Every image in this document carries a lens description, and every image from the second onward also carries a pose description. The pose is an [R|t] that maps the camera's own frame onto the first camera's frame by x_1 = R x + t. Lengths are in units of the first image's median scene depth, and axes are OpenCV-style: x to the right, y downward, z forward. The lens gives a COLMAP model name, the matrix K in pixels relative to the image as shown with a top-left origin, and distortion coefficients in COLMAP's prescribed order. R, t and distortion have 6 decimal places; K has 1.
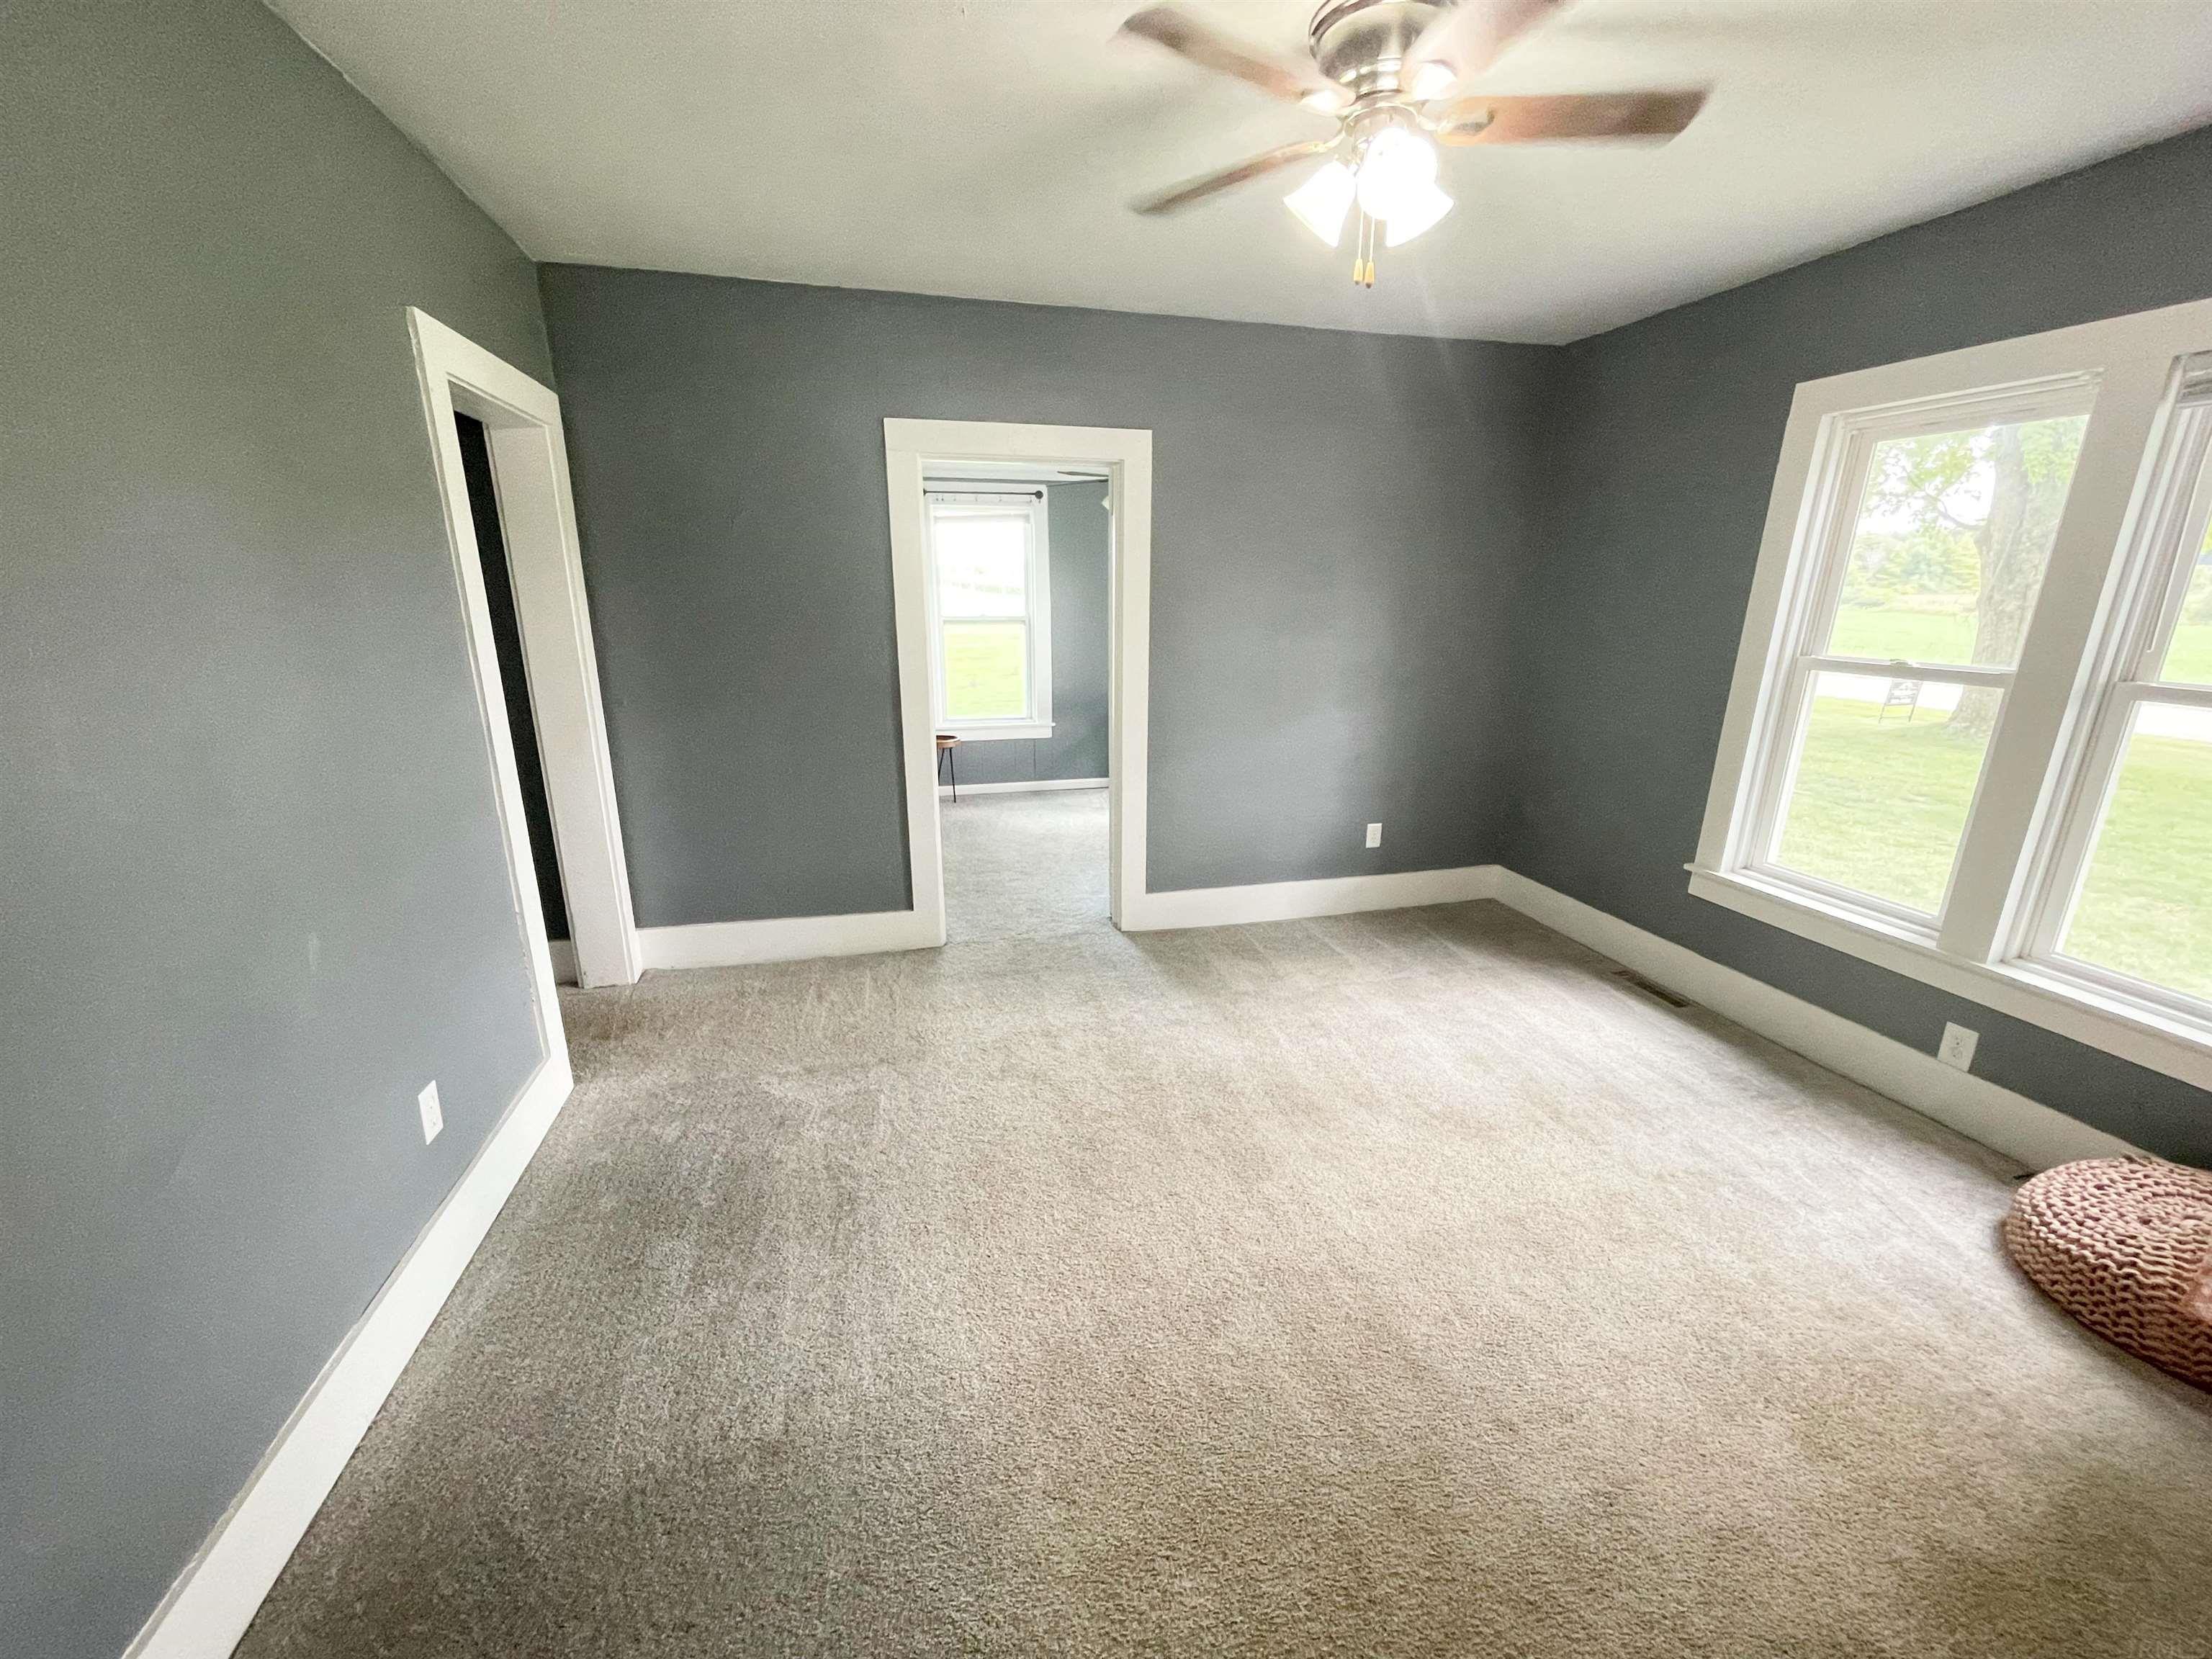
lens RADIAL K [[883.0, 0, 1106.0], [0, 883.0, 829.5], [0, 0, 1]] dist [0.000188, -0.000001]
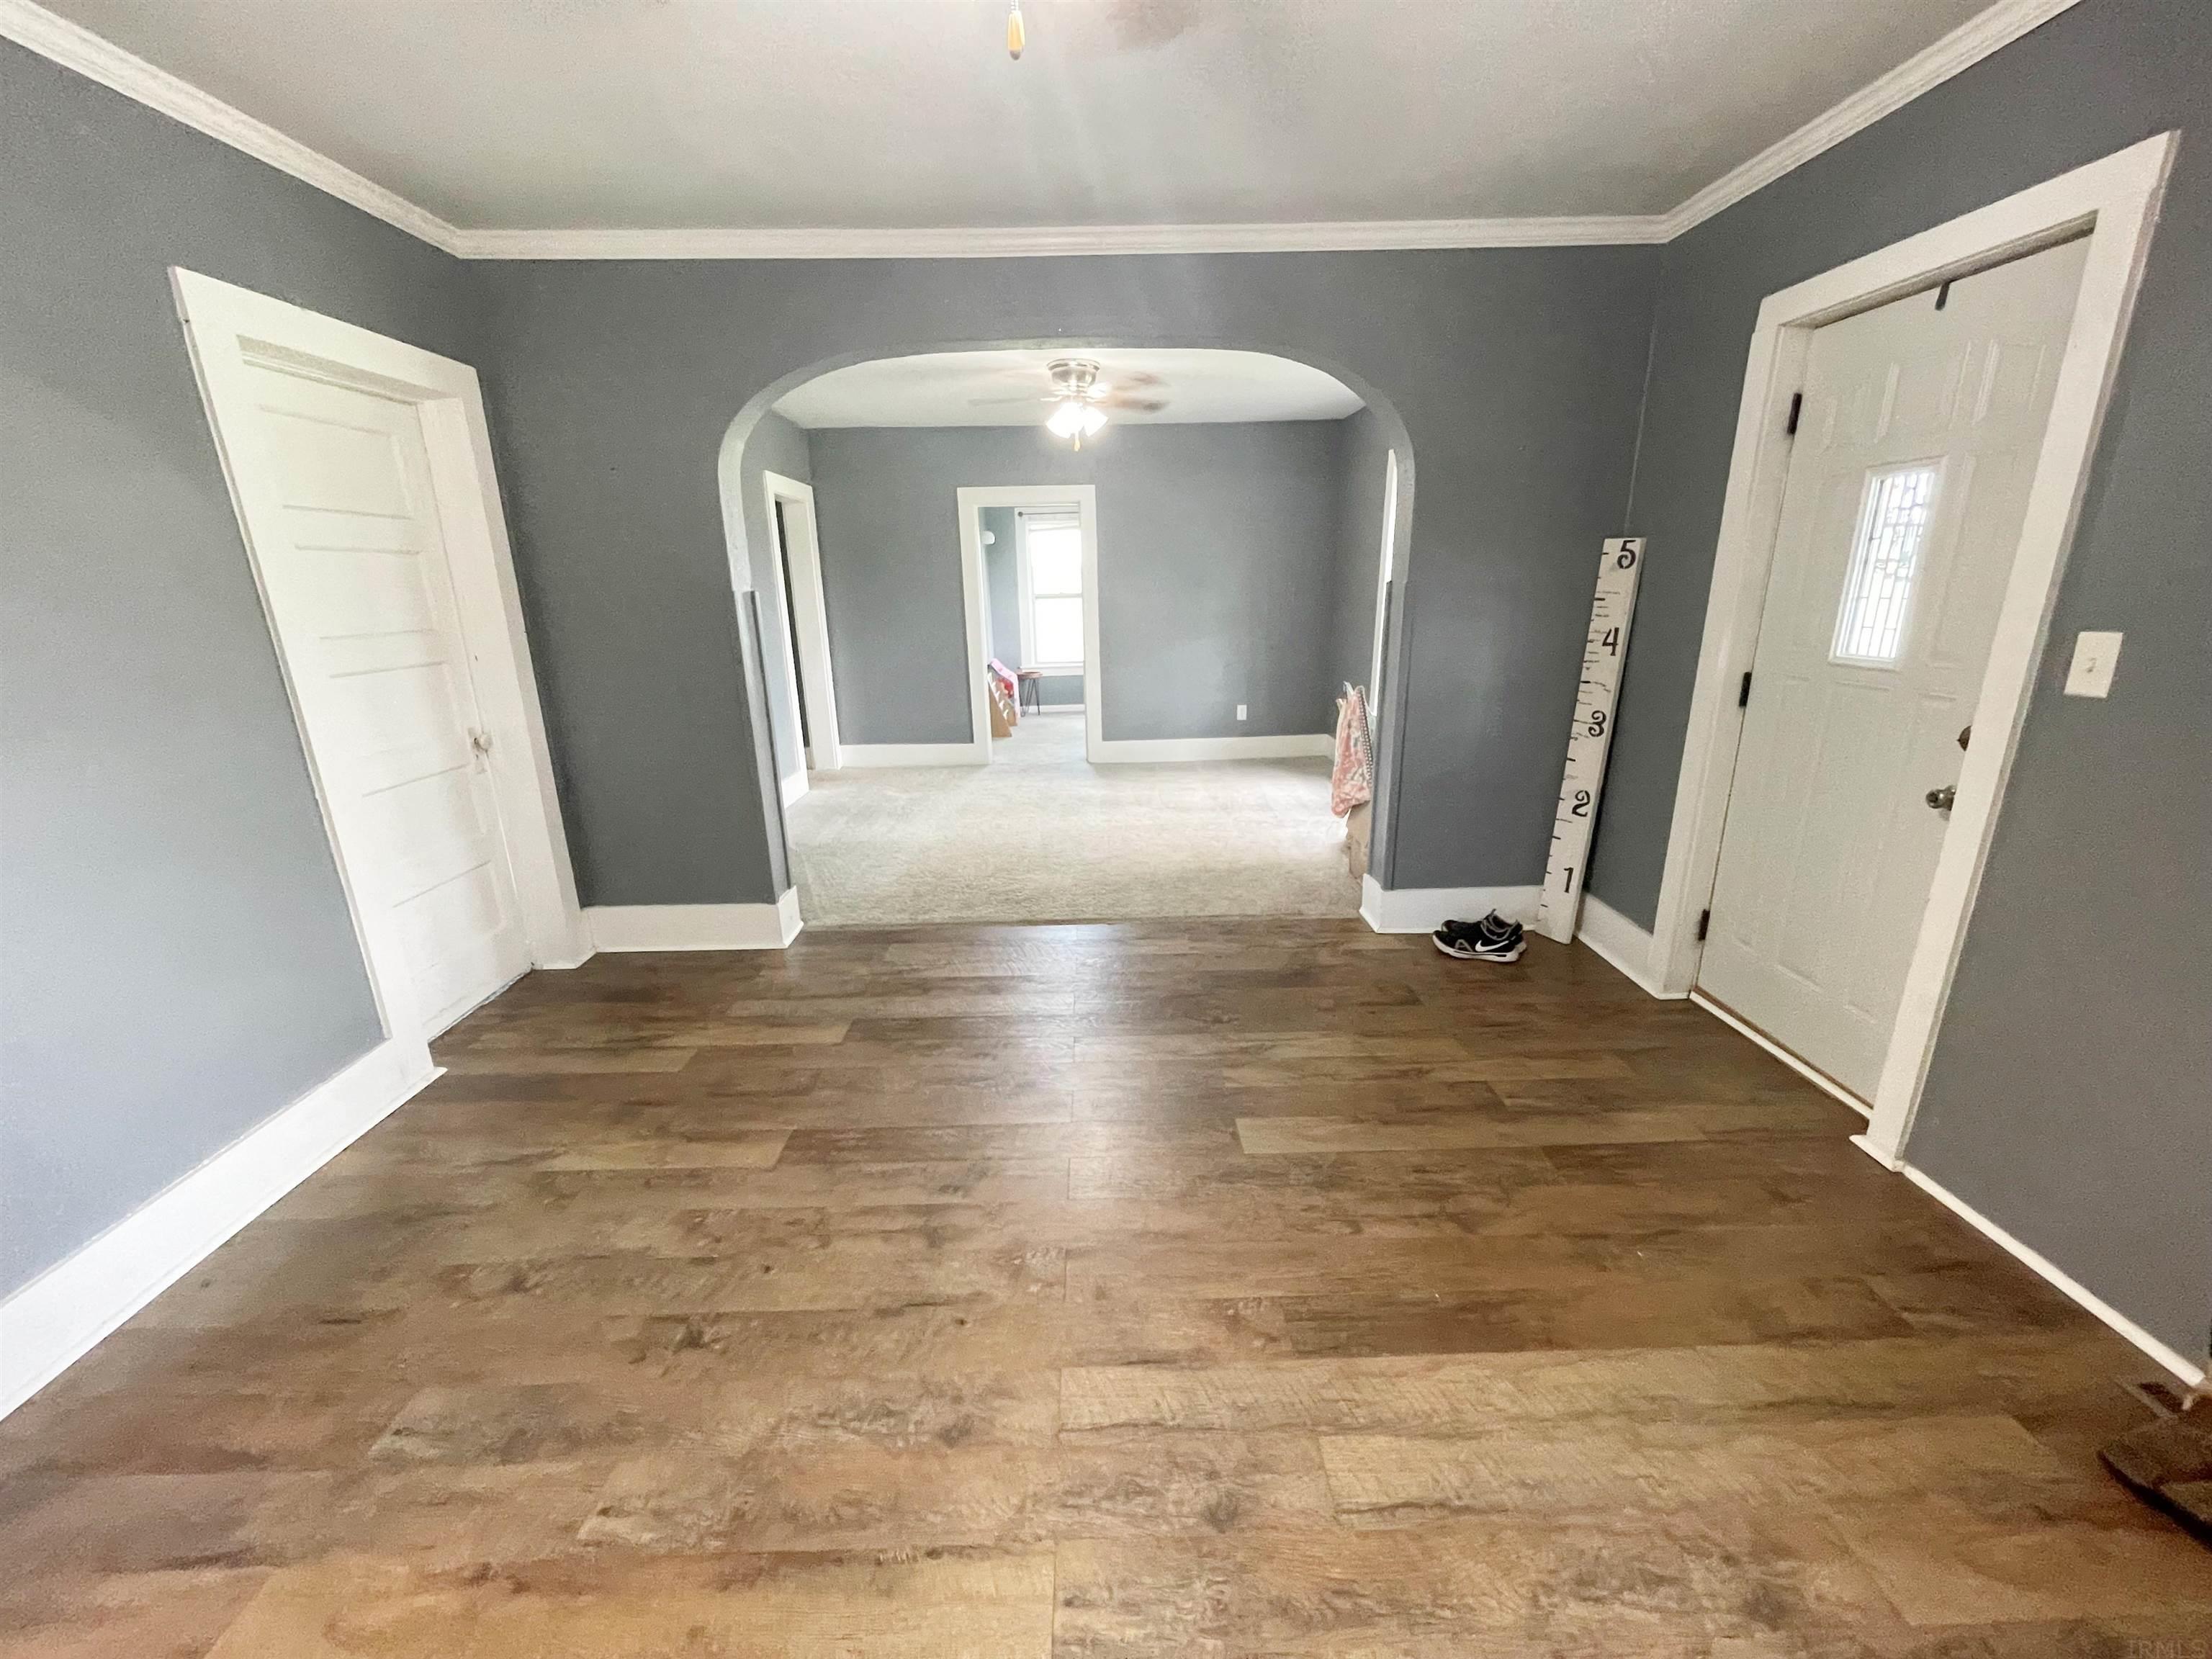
lens RADIAL K [[883.0, 0, 1106.0], [0, 883.0, 829.5], [0, 0, 1]] dist [0.000188, -0.000001]
pose [[0.973887, 0.033523, -0.224543, 0.297982], [-0.033060, 0.999436, 0.005821, 0.155709], [0.224612, 0.001754, 0.974447, -0.474555]]
